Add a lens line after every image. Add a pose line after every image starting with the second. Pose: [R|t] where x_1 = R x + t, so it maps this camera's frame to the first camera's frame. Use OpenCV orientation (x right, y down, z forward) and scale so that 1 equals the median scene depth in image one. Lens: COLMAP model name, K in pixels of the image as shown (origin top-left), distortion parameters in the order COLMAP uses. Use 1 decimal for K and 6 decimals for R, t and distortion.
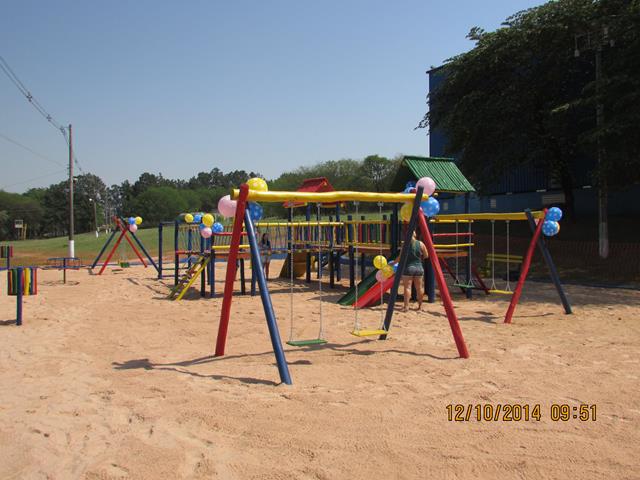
lens RADIAL K [[577.3, 0, 317.6], [0, 577.3, 240.0], [0, 0, 1]] dist [-0.031951, 0.001294]
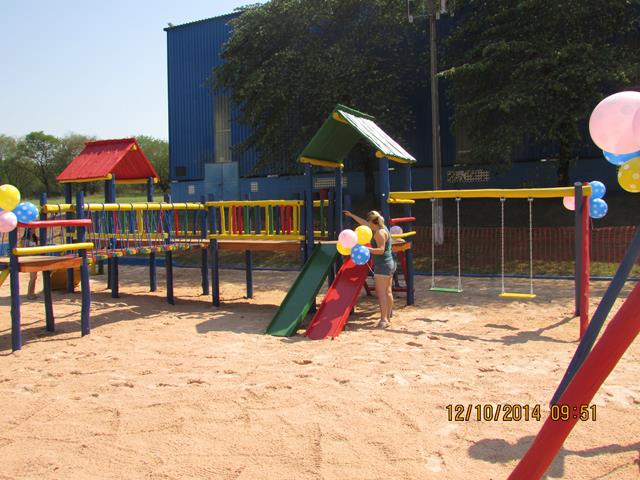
lens RADIAL K [[577.3, 0, 322.1], [0, 577.3, 235.4], [0, 0, 1]] dist [-0.031951, 0.001294]
pose [[0.823892, -0.027846, 0.566063, -0.116765], [0.021474, 0.999609, 0.017919, -0.002051], [-0.566341, -0.002608, 0.824167, 0.205302]]
